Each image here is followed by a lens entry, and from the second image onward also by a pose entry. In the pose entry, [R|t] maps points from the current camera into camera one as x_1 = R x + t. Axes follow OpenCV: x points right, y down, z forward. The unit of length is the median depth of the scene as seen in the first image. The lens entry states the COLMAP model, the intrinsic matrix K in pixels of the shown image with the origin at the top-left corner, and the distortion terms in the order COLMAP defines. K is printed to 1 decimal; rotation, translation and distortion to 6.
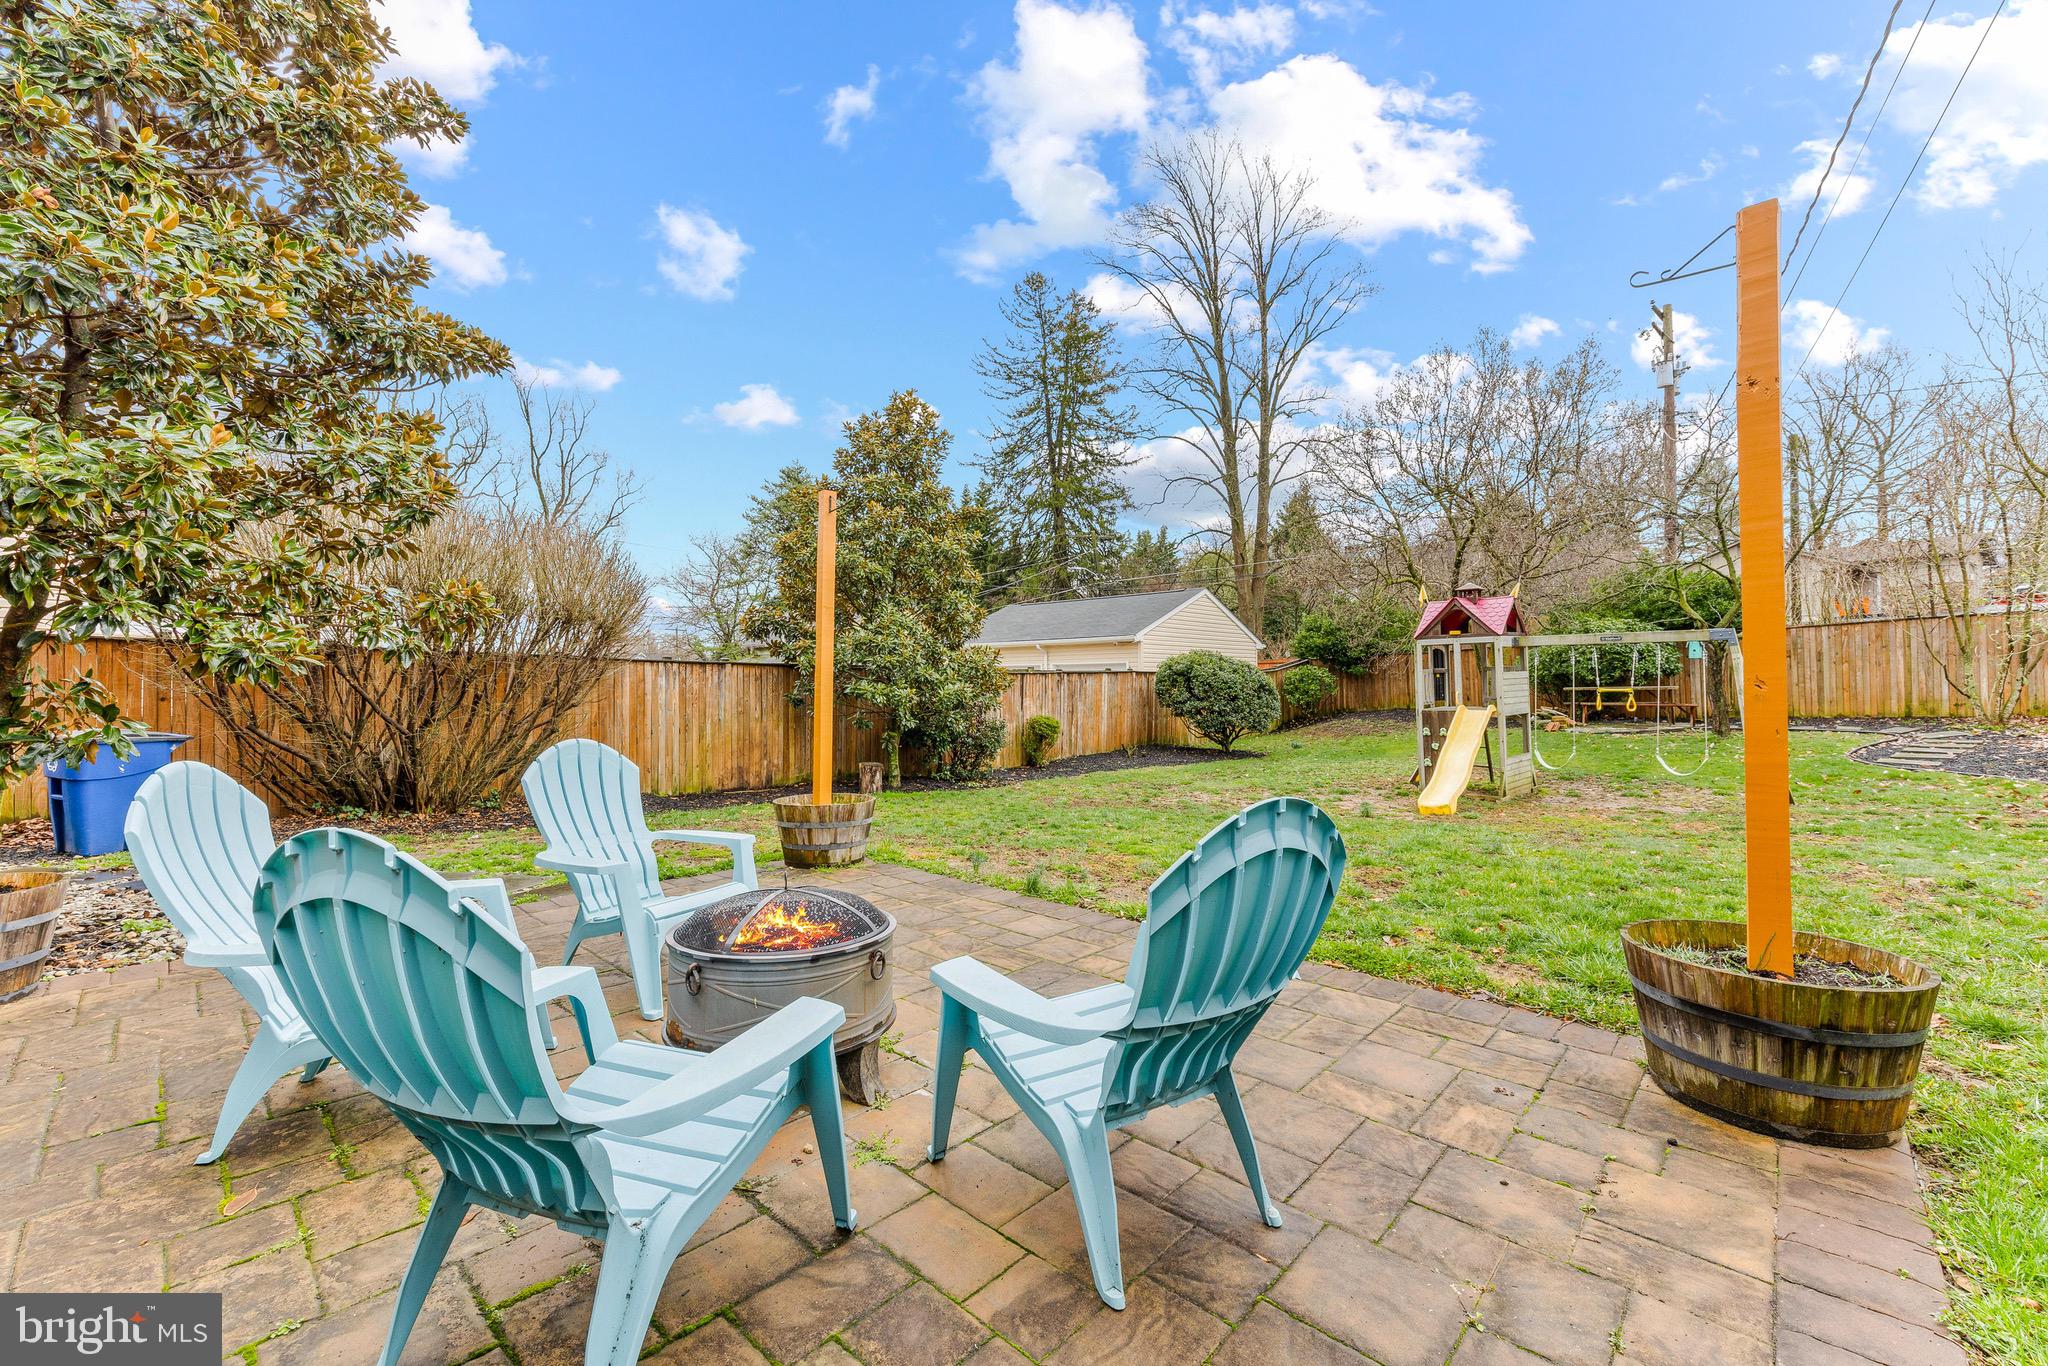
lens RADIAL K [[810.6, 0, 1032.7], [0, 810.6, 672.9], [0, 0, 1]] dist [-0.004161, 0.000040]
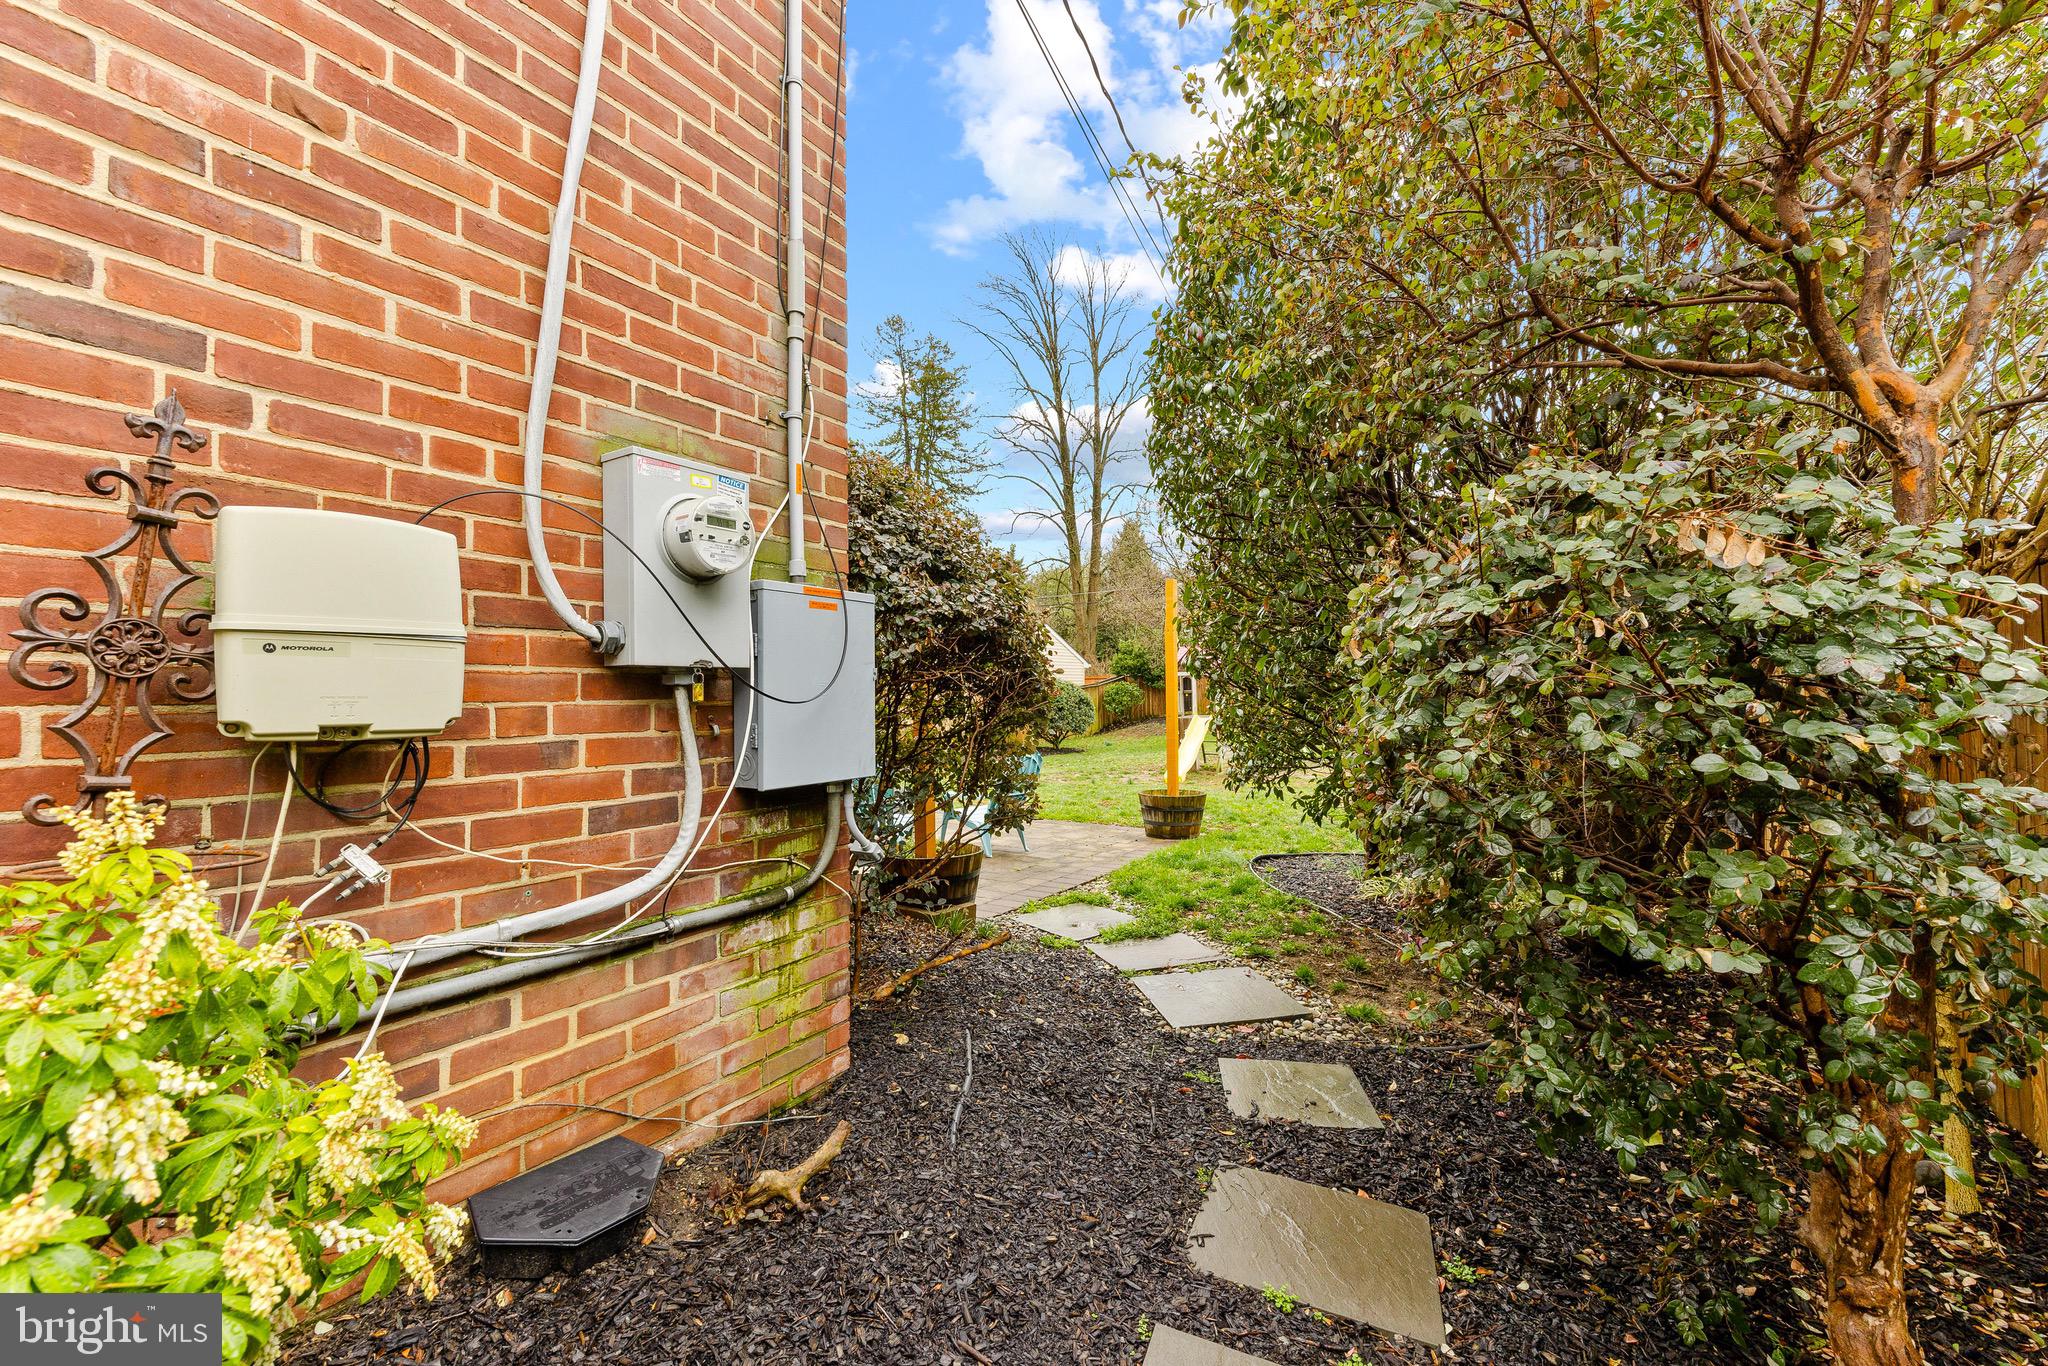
lens RADIAL K [[810.6, 0, 1020.0], [0, 810.6, 683.3], [0, 0, 1]] dist [-0.004161, 0.000040]
pose [[0.985882, -0.004193, 0.167389, -0.053555], [0.002879, 0.999963, 0.008089, -0.026424], [-0.167416, -0.007492, 0.985858, -0.364055]]
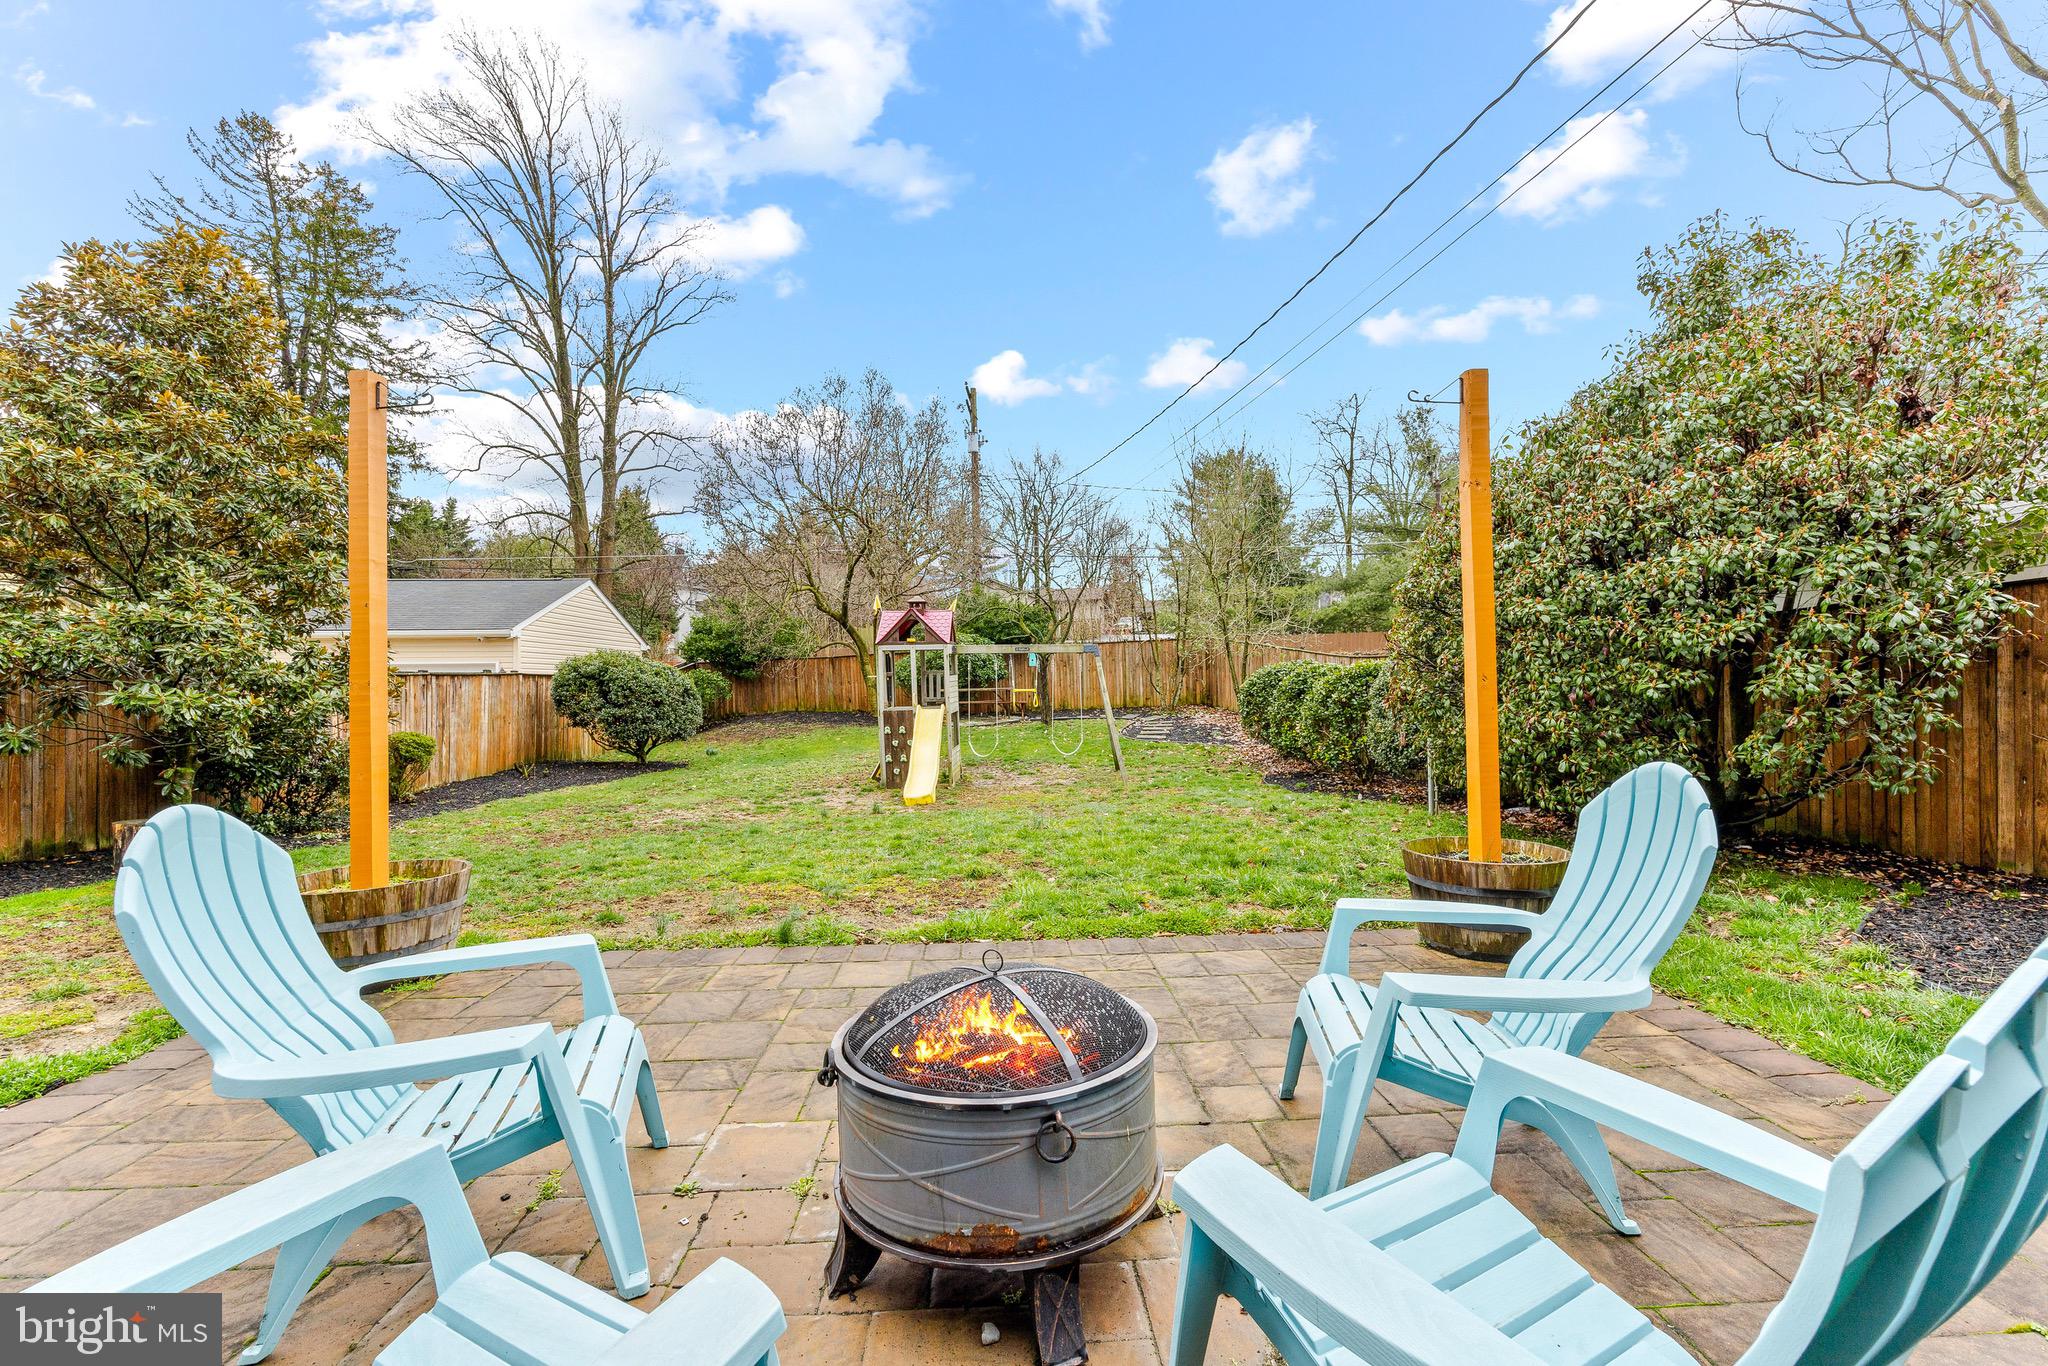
lens RADIAL K [[810.6, 0, 1010.4], [0, 810.6, 686.4], [0, 0, 1]] dist [-0.004161, 0.000040]
pose [[0.704450, -0.005254, 0.709734, -0.128330], [-0.002432, 0.999949, 0.009816, 0.002137], [-0.709749, -0.008641, 0.704401, 0.084031]]
